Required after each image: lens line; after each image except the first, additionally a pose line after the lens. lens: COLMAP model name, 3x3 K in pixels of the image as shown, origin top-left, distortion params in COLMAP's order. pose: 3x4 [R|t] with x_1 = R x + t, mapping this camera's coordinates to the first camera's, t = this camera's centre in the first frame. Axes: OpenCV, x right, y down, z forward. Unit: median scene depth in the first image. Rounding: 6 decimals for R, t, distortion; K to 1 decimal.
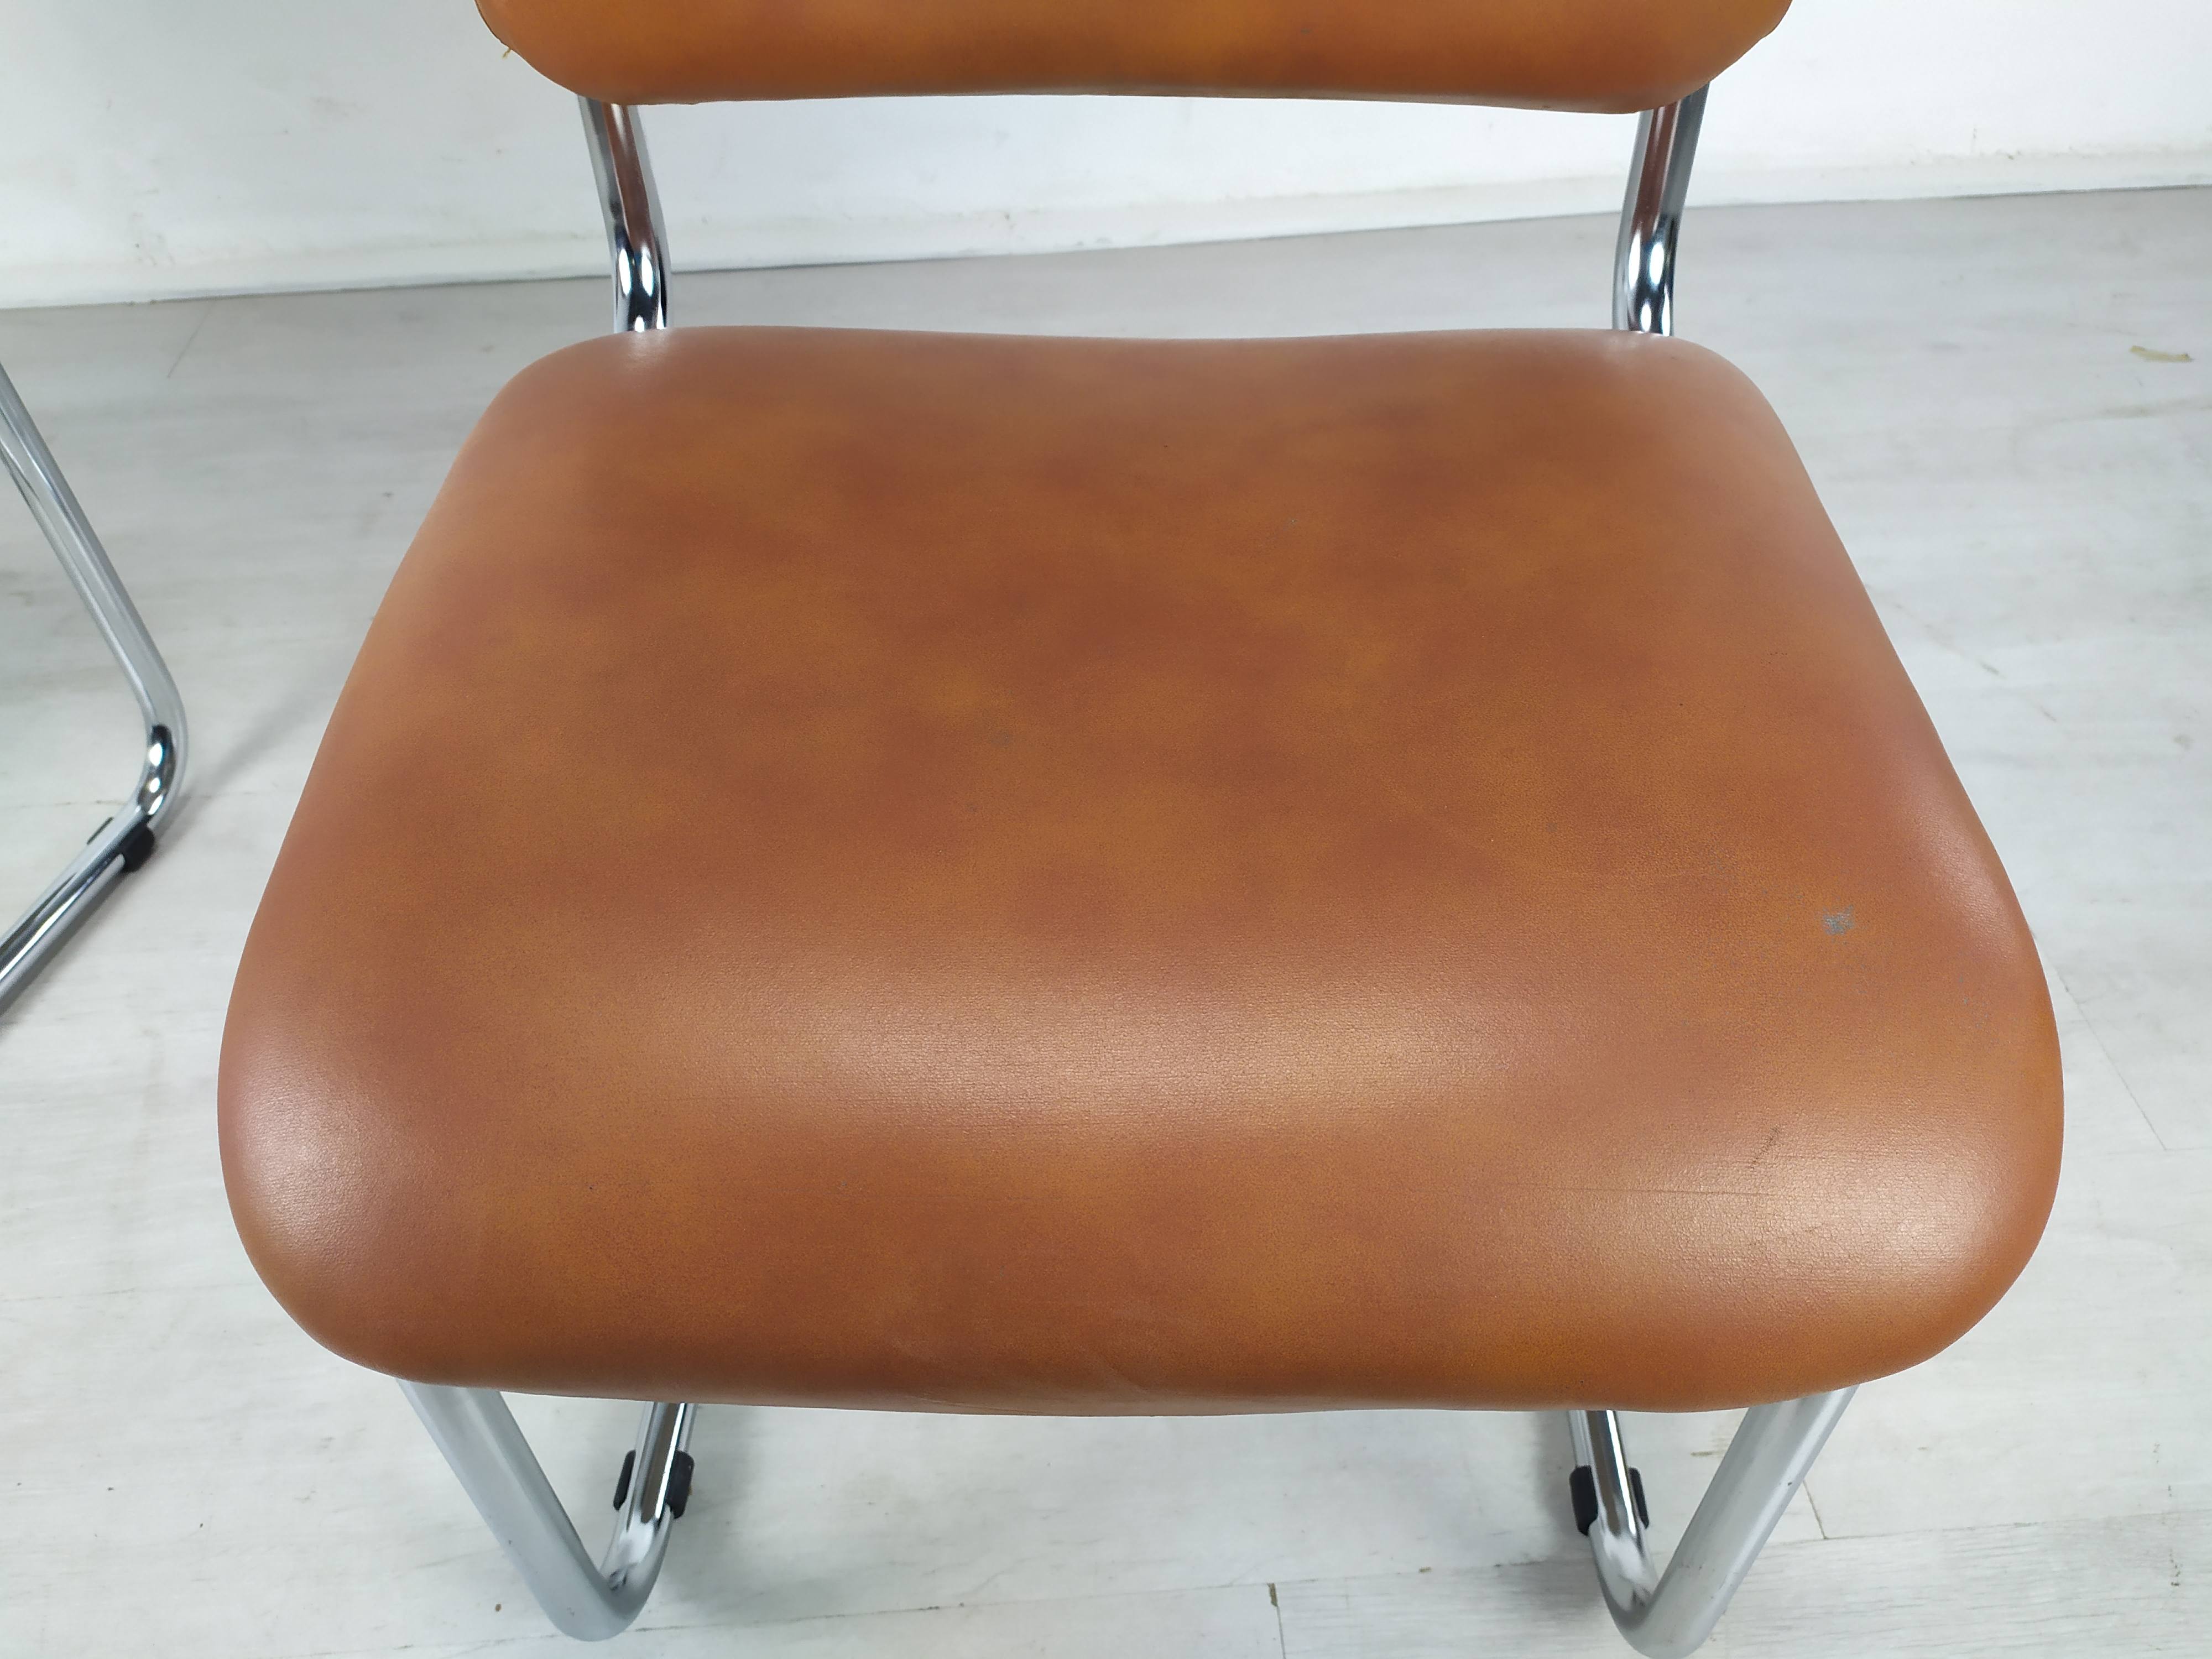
lens RADIAL K [[1619.3, 0, 1106.0], [0, 1619.3, 829.5], [0, 0, 1]] dist [-0.004762, 0.010253]
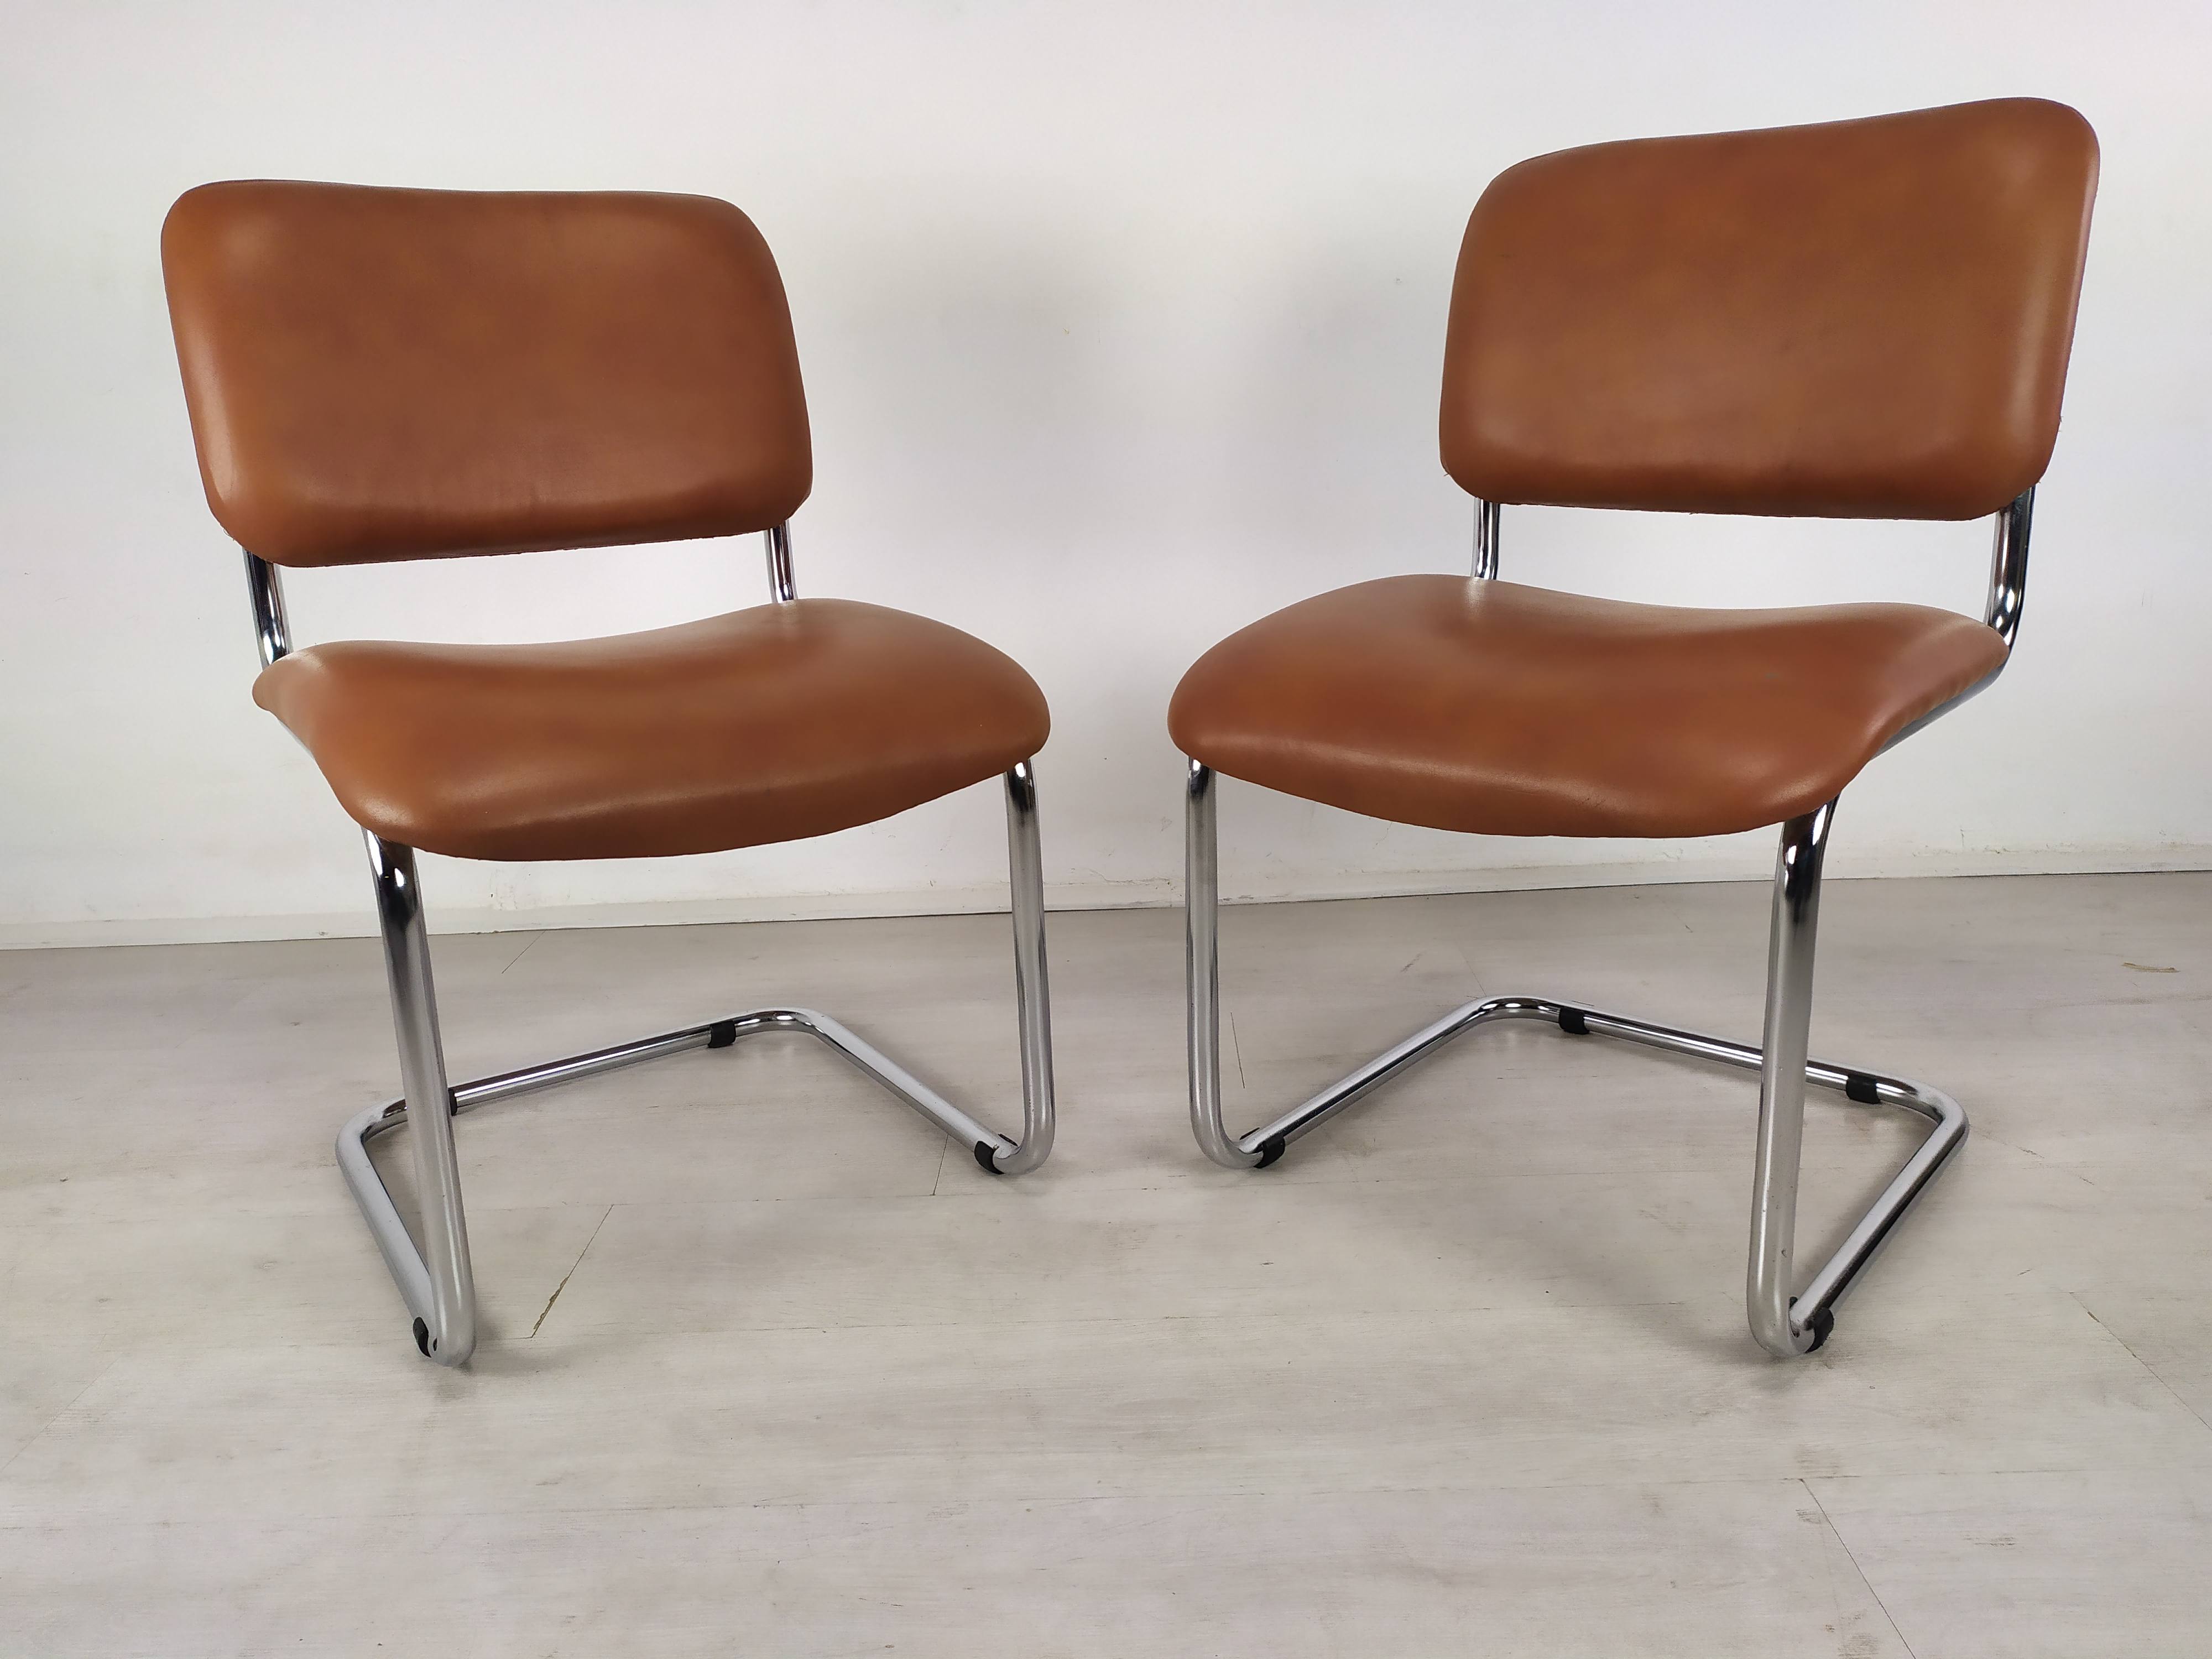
lens RADIAL K [[1636.7, 0, 1106.0], [0, 1636.7, 829.5], [0, 0, 1]] dist [-0.001643, 0.006707]
pose [[0.997175, 0.002693, -0.075067, -0.015306], [-0.039985, 0.865030, -0.500124, 0.255632], [0.063588, 0.501713, 0.862694, -0.128499]]
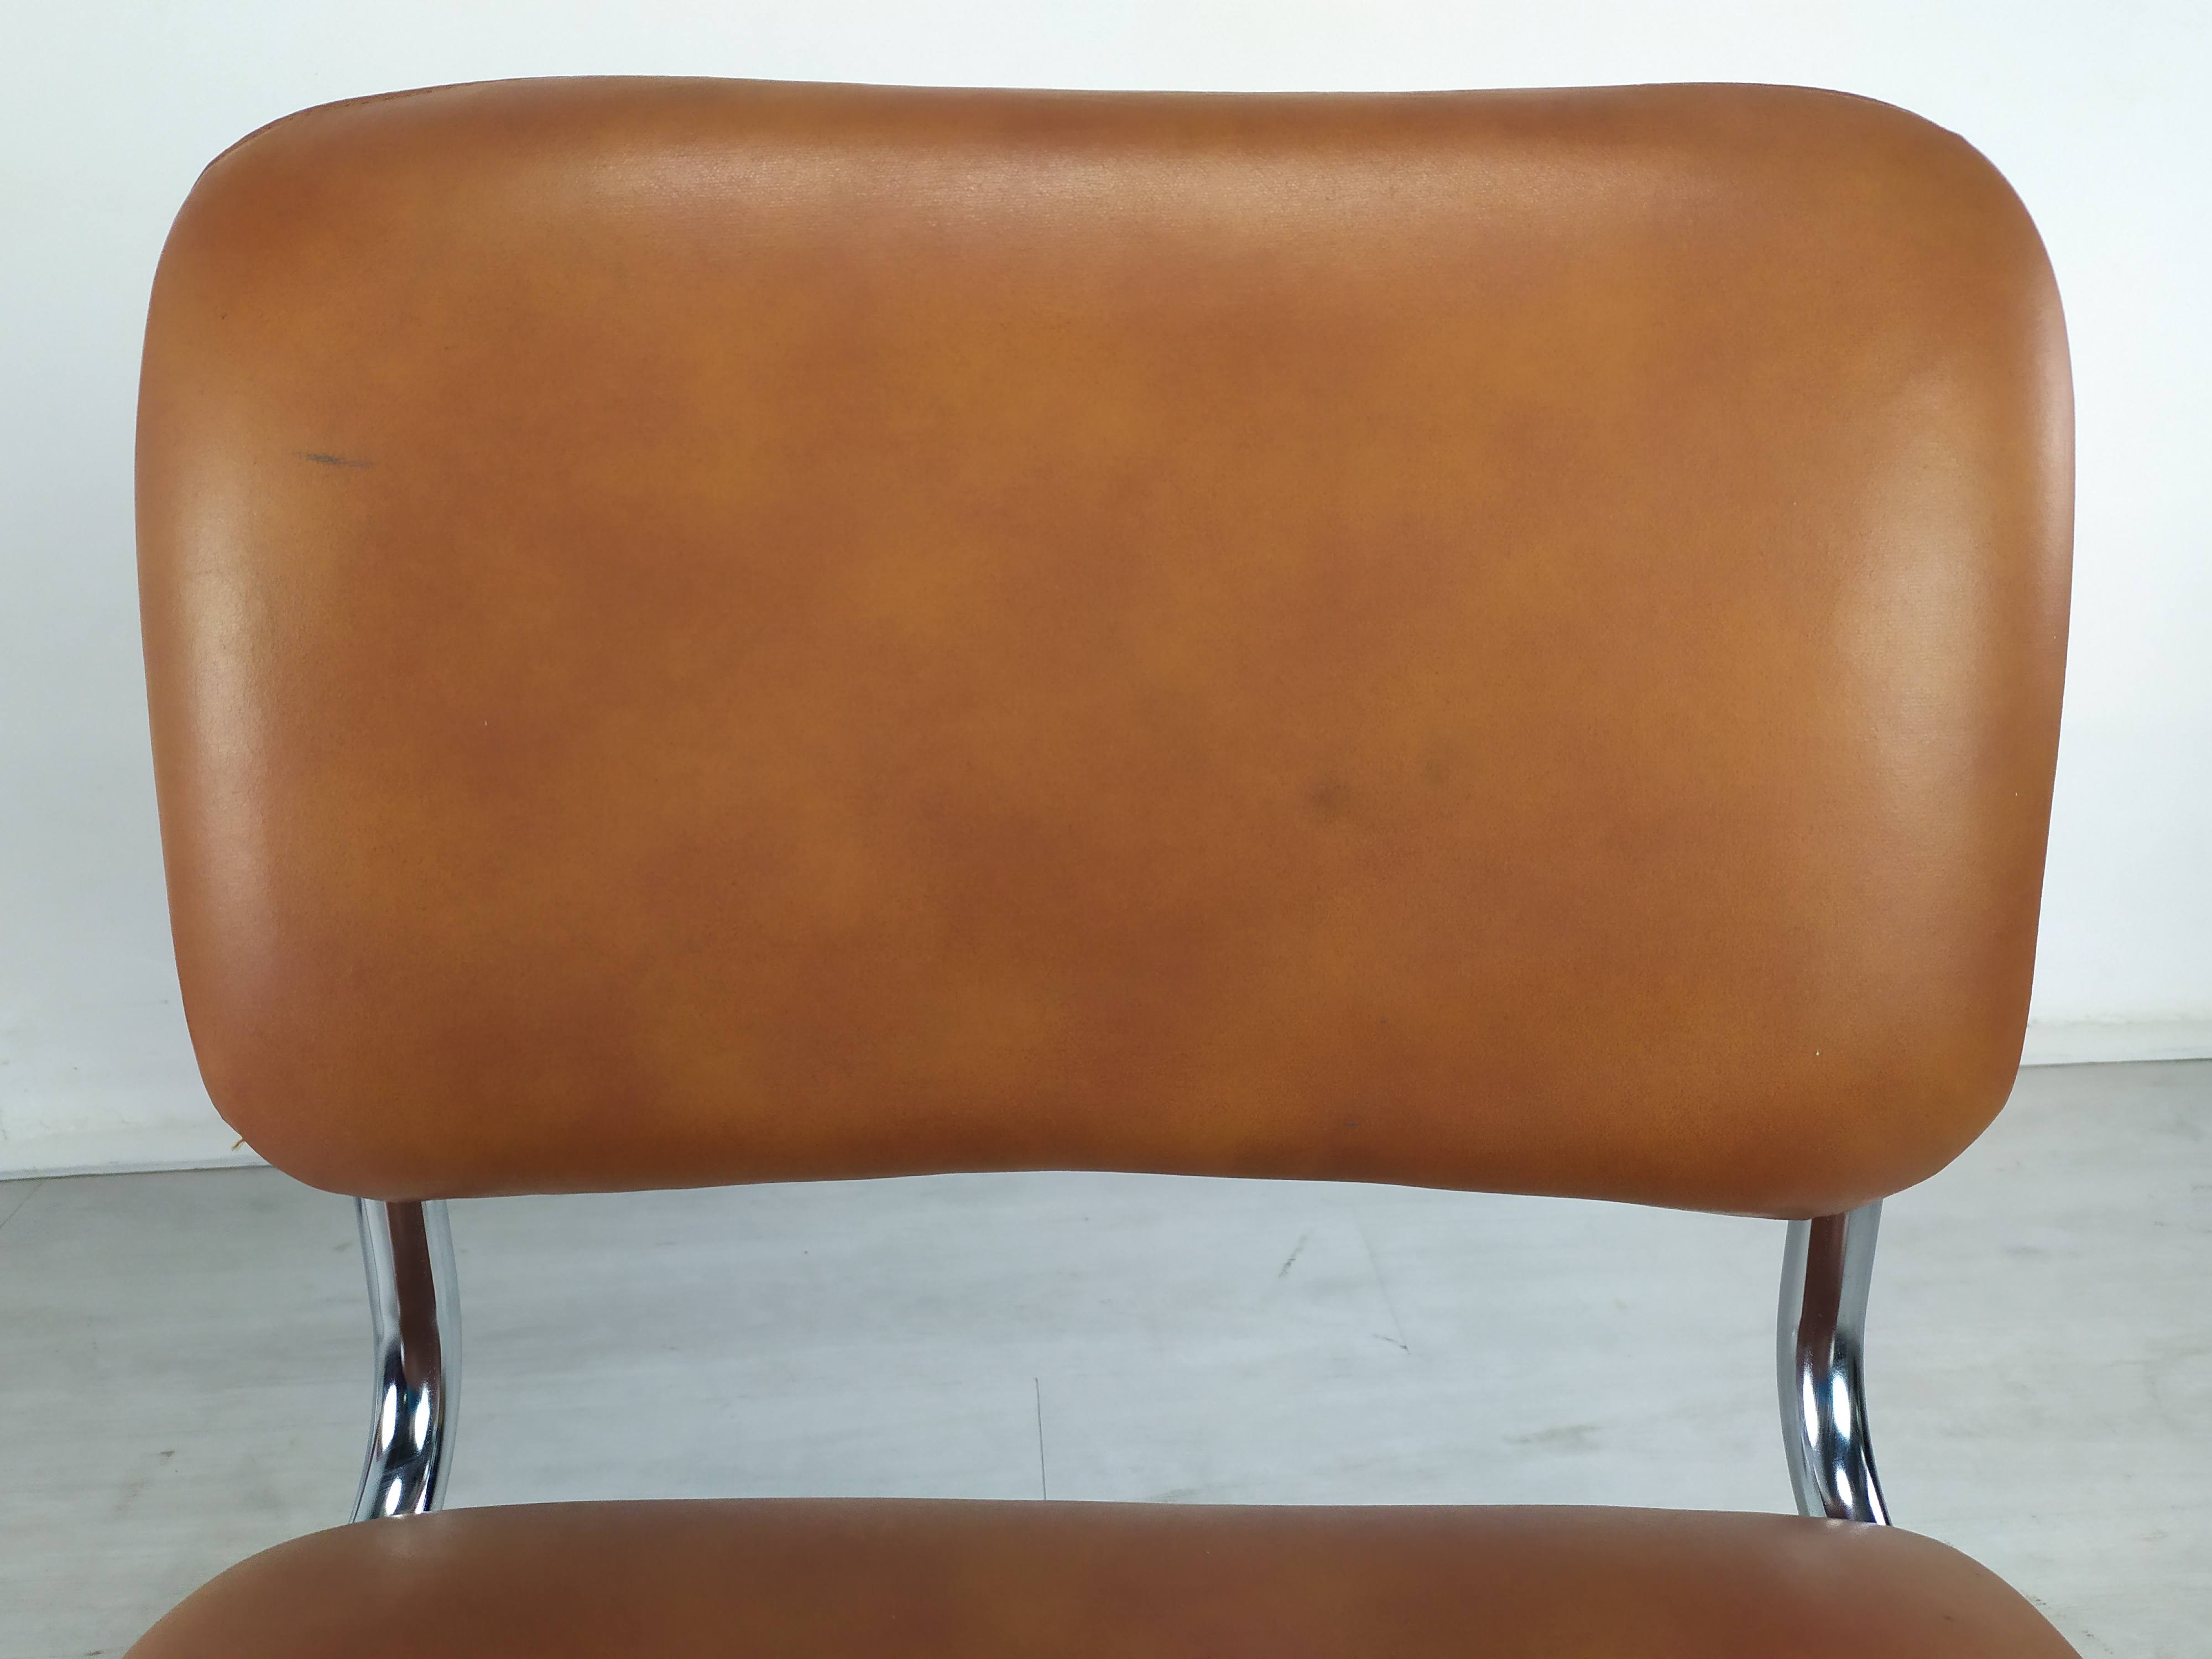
lens RADIAL K [[1683.4, 0, 1106.0], [0, 1683.4, 829.5], [0, 0, 1]] dist [-0.003388, 0.000489]
pose [[0.999645, 0.004679, 0.026225, -0.002508], [0.007197, 0.900402, -0.434999, -0.119576], [-0.025649, 0.435034, 0.900049, 0.104848]]
